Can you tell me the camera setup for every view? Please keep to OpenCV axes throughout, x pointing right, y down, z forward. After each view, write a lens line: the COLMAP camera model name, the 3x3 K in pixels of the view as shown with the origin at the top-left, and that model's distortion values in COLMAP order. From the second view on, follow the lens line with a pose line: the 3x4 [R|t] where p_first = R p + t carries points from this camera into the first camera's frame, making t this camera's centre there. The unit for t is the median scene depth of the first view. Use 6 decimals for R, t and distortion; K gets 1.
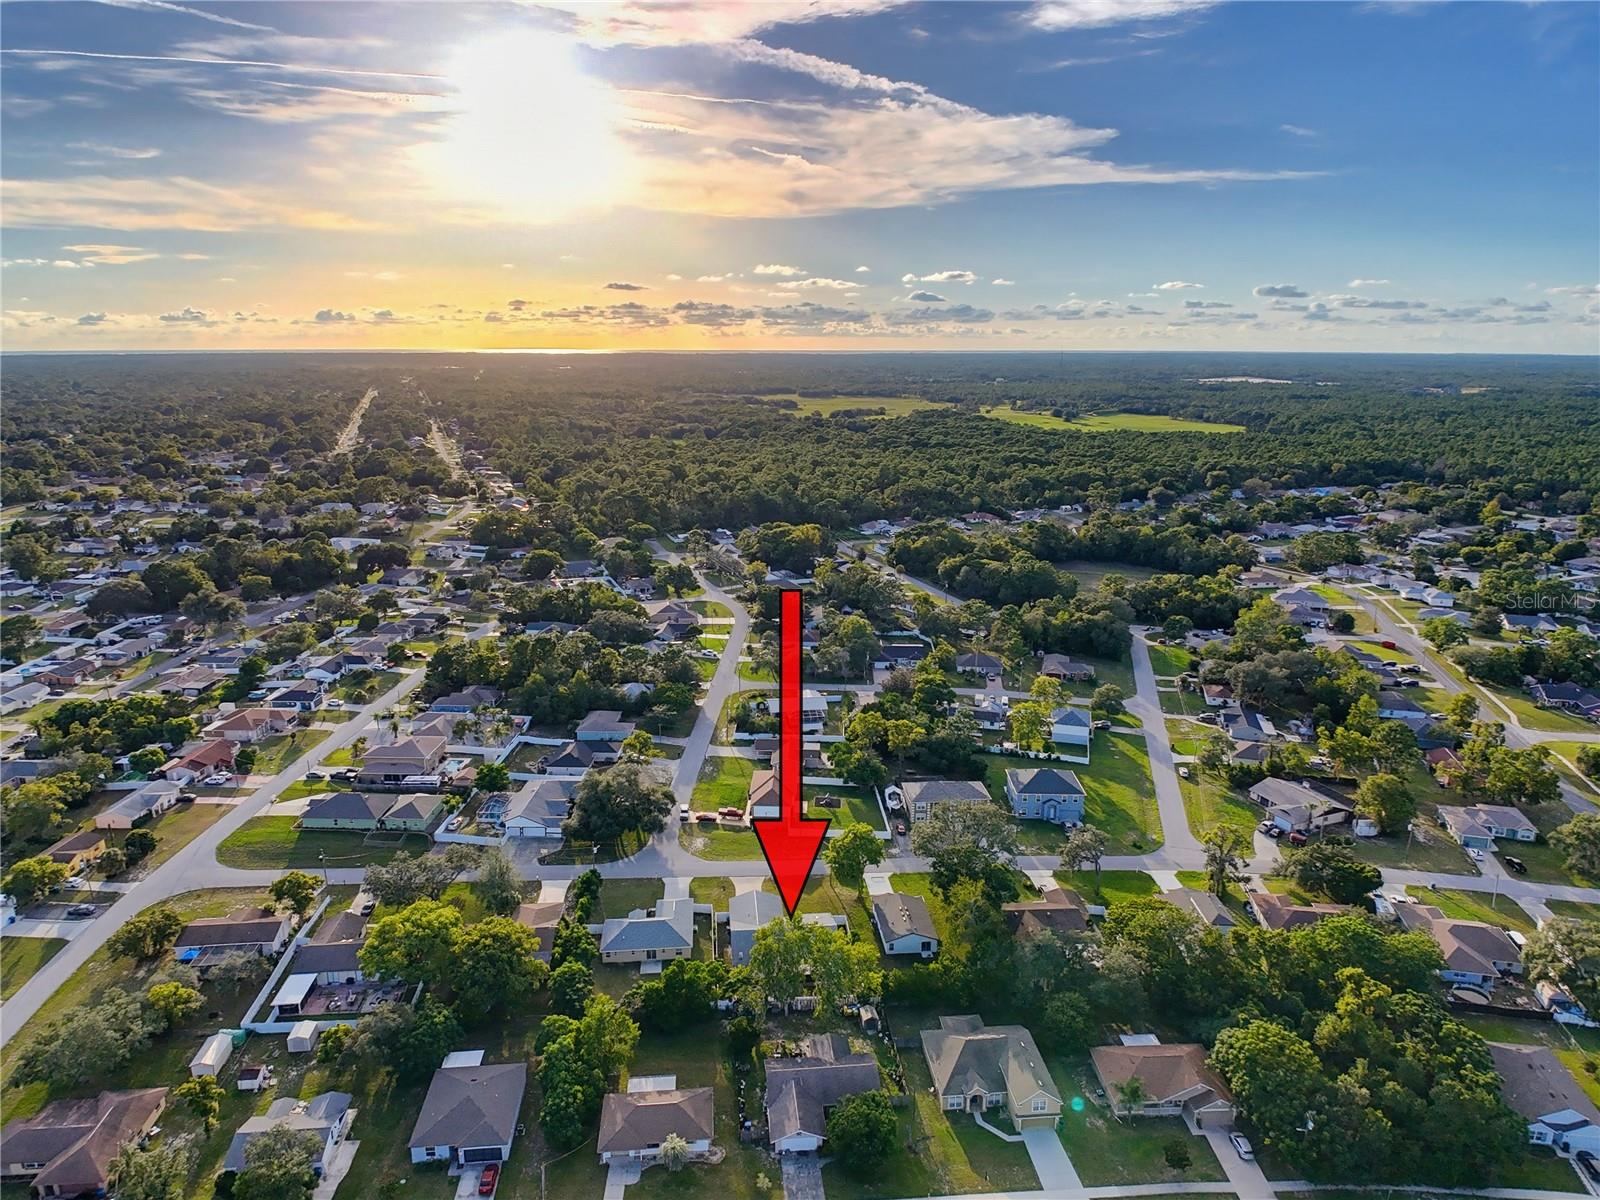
lens RADIAL K [[975.0, 0, 800.4], [0, 975.0, 591.1], [0, 0, 1]] dist [0.017559, -0.026278]
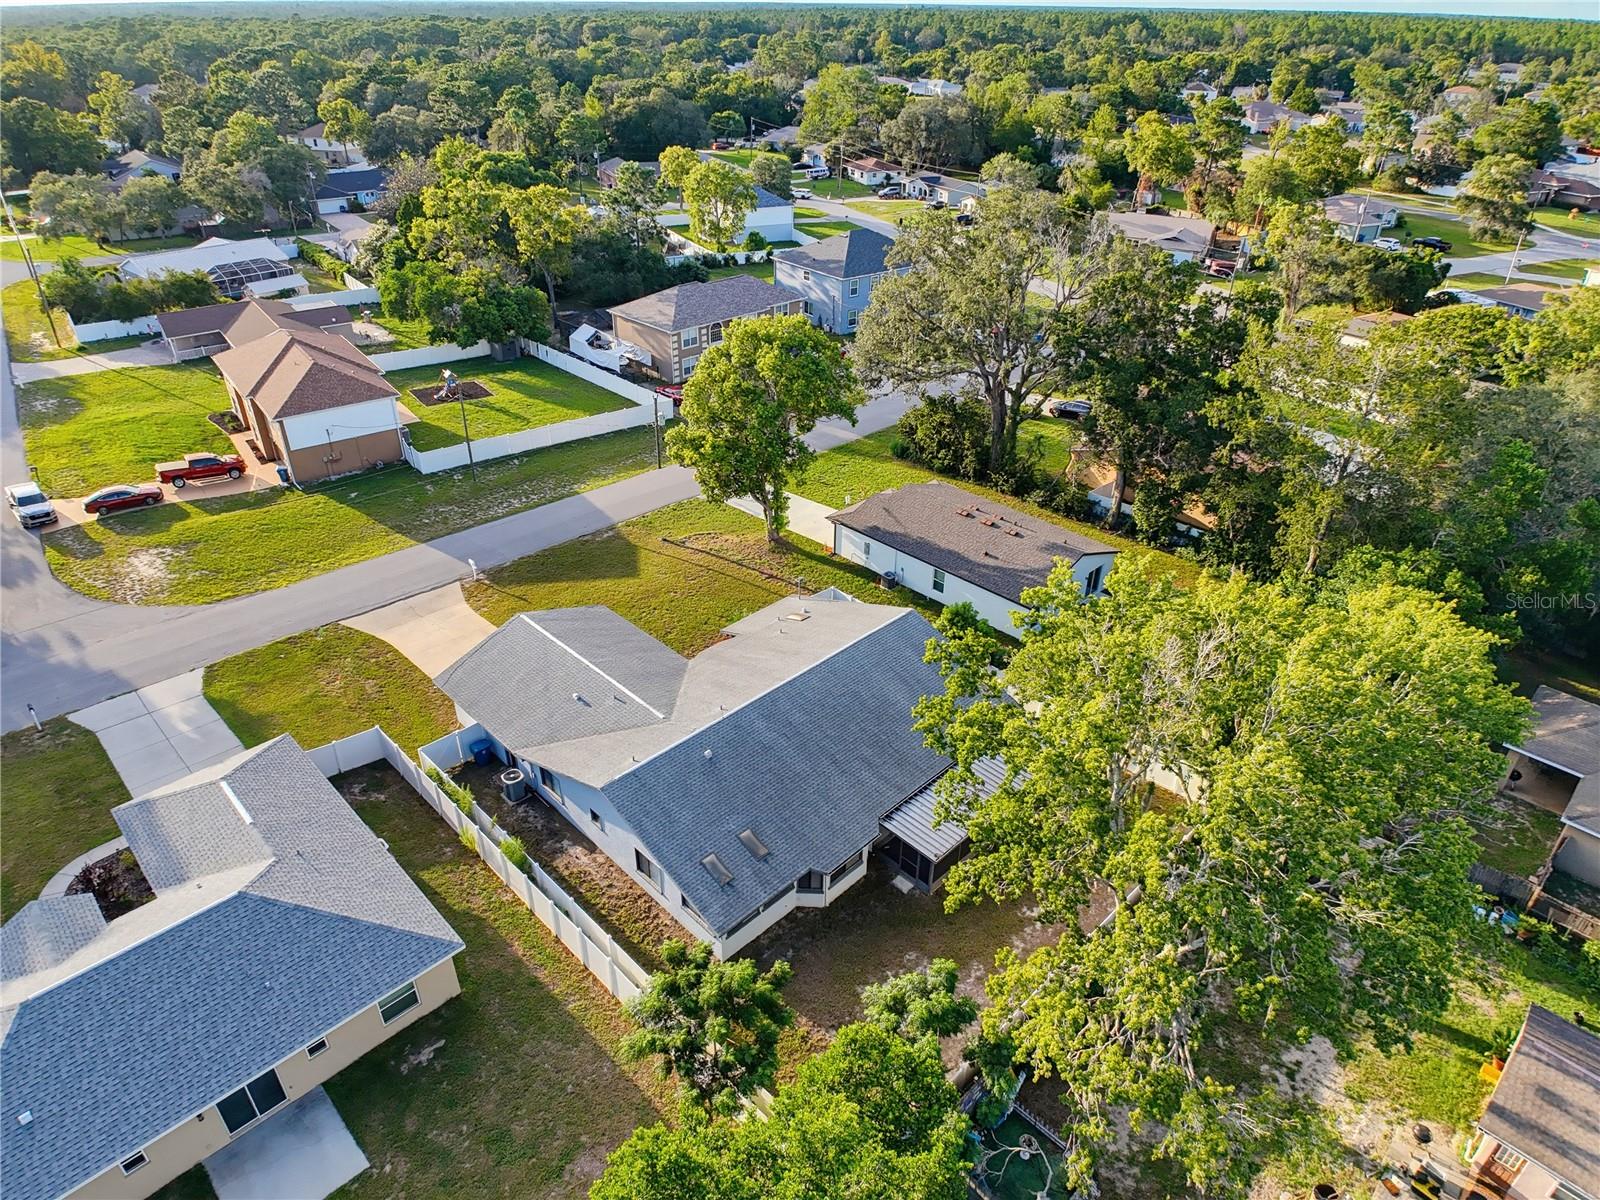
lens RADIAL K [[997.9, 0, 800.0], [0, 997.9, 600.0], [0, 0, 1]] dist [0.018343, -0.035541]
pose [[0.778017, -0.333354, 0.532508, -0.109584], [0.158146, 0.924239, 0.347522, 0.188843], [-0.608013, -0.186164, 0.771792, 0.634946]]
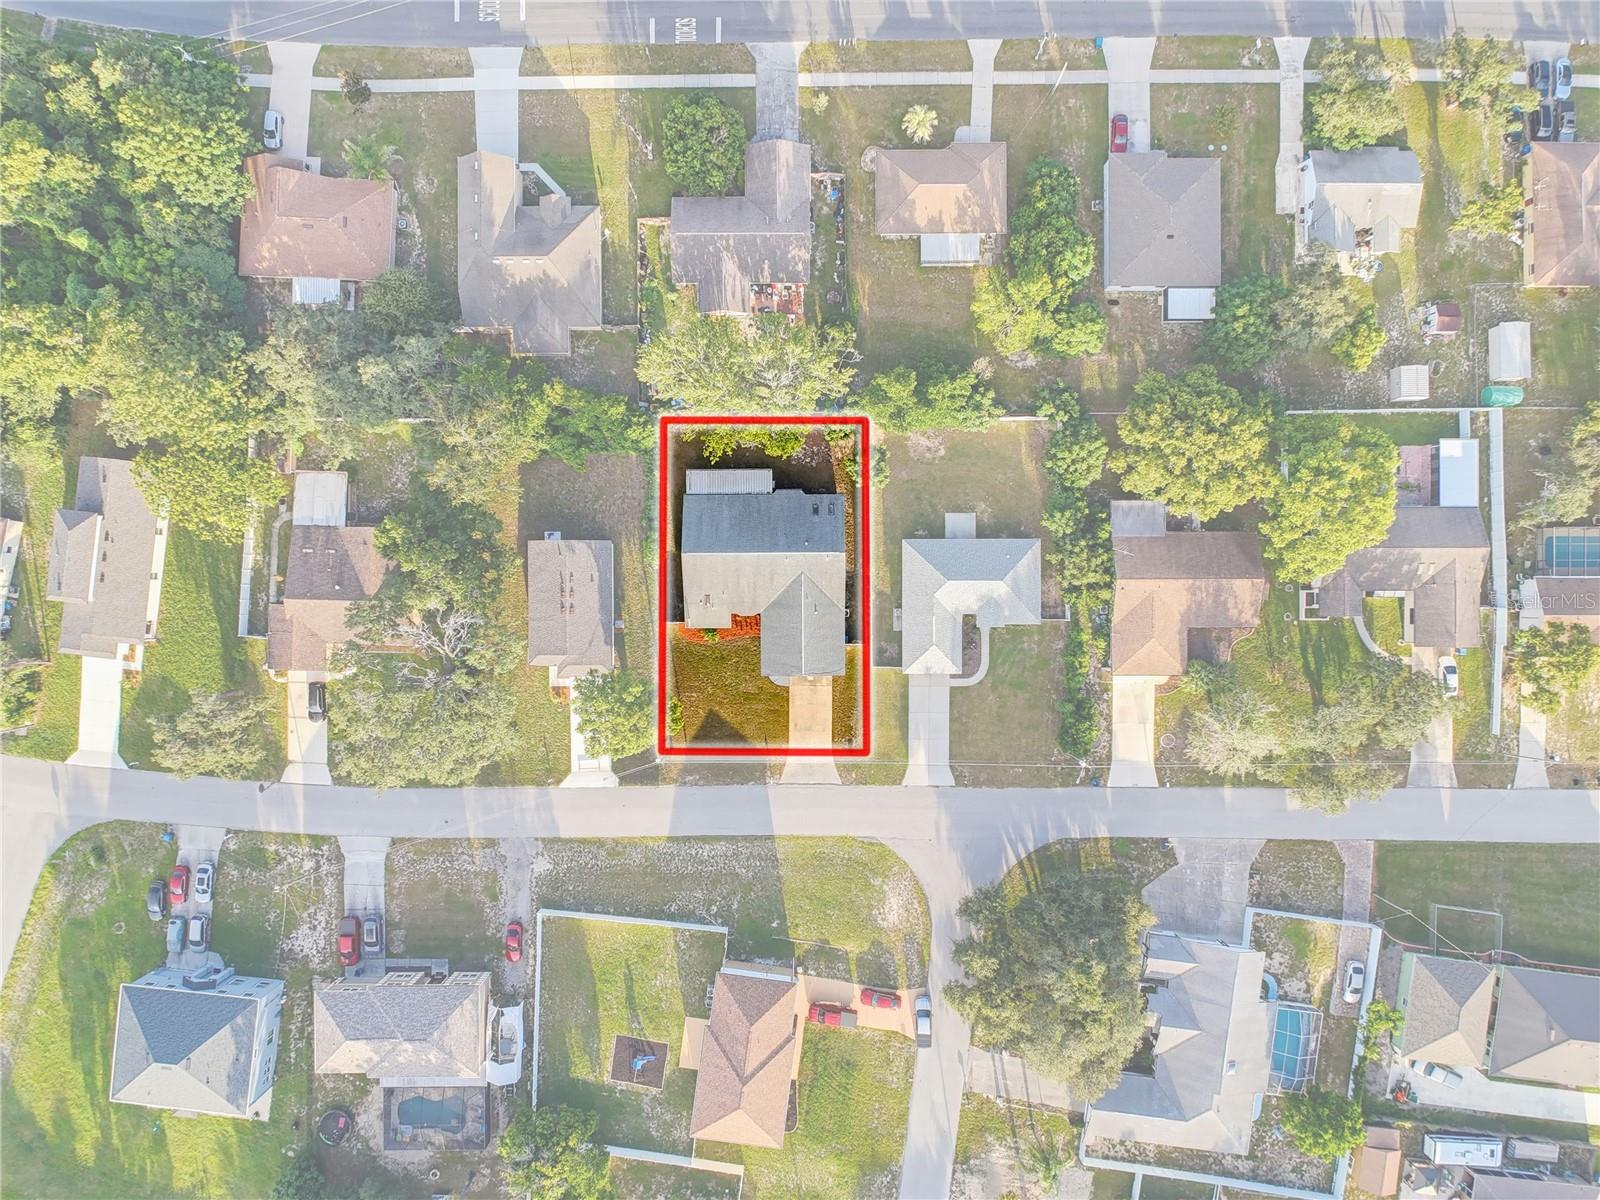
lens RADIAL K [[975.0, 0, 800.4], [0, 975.0, 591.1], [0, 0, 1]] dist [0.017559, -0.026278]
pose [[-0.995325, -0.094442, -0.020215, -0.024977], [0.002253, -0.231959, 0.972723, -0.215387], [-0.096555, 0.968130, 0.231087, 0.688310]]
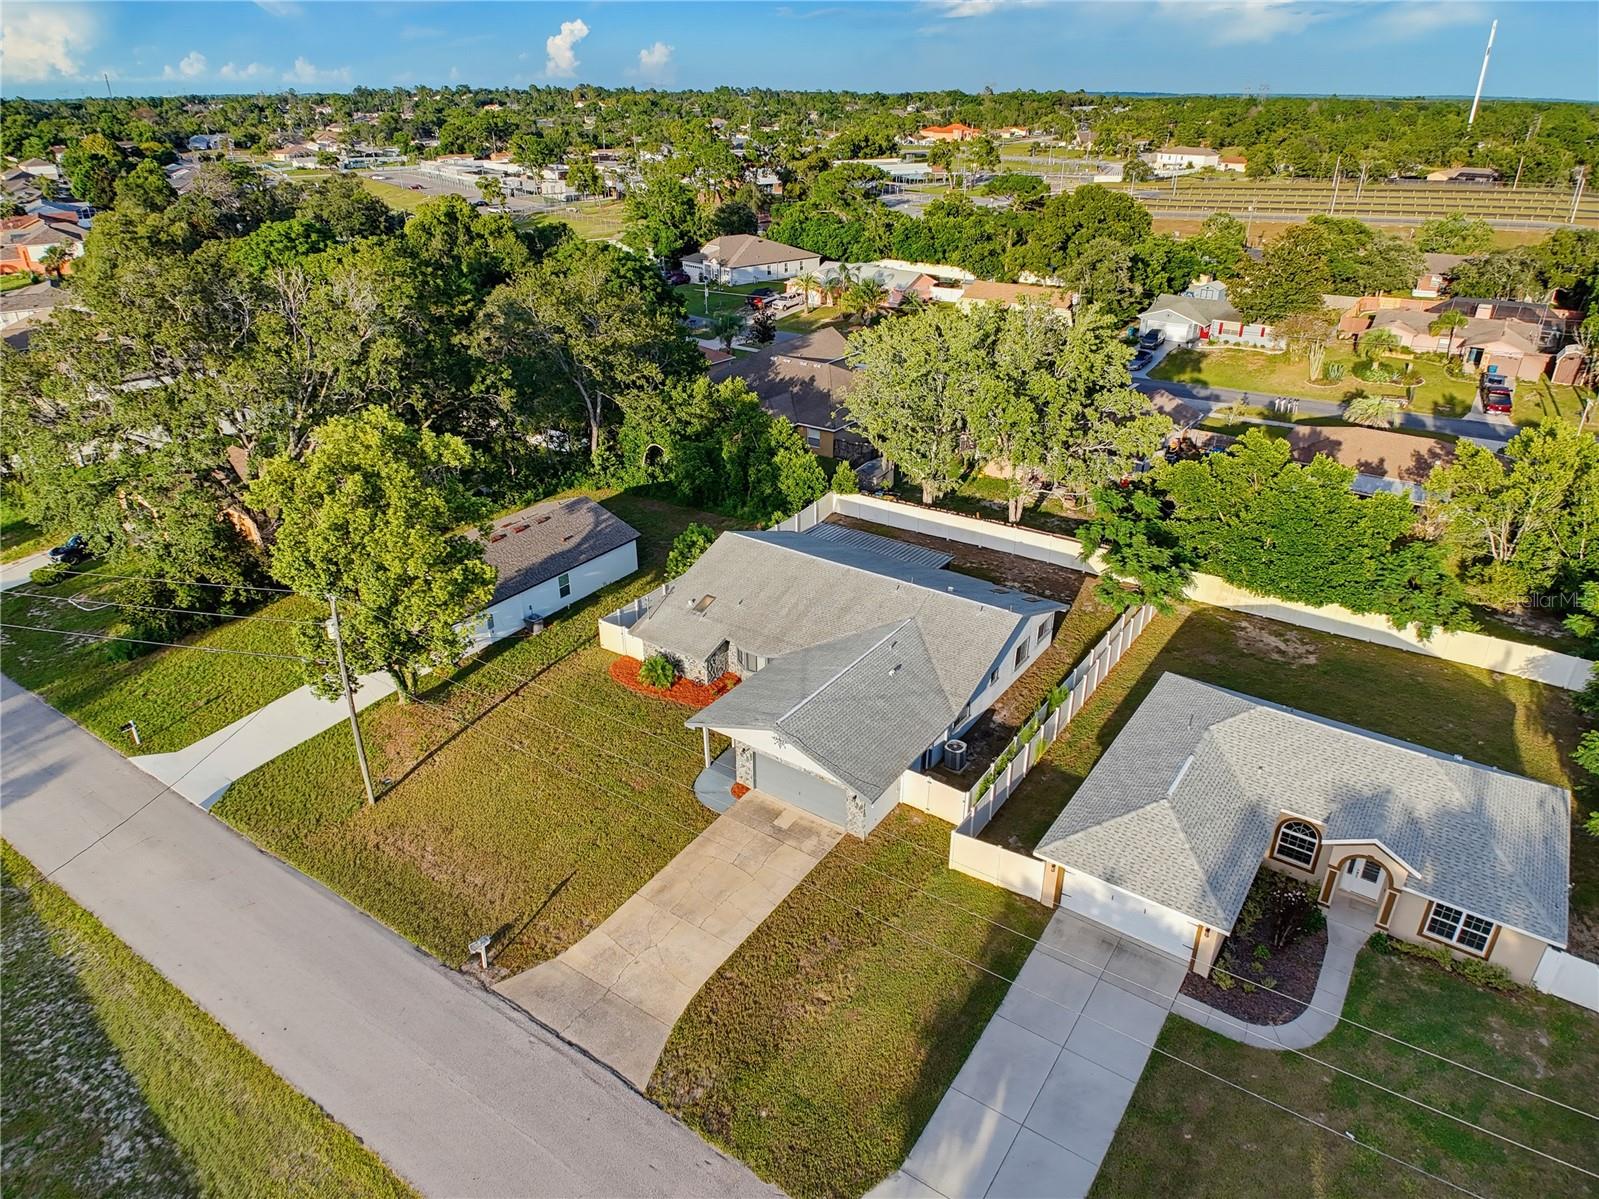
lens RADIAL K [[999.6, 0, 808.9], [0, 999.6, 594.7], [0, 0, 1]] dist [0.016654, -0.027992]
pose [[-0.763870, -0.304369, 0.569089, -0.143278], [0.139164, 0.783373, 0.605772, 0.128995], [-0.630188, 0.541928, -0.556038, 0.930728]]
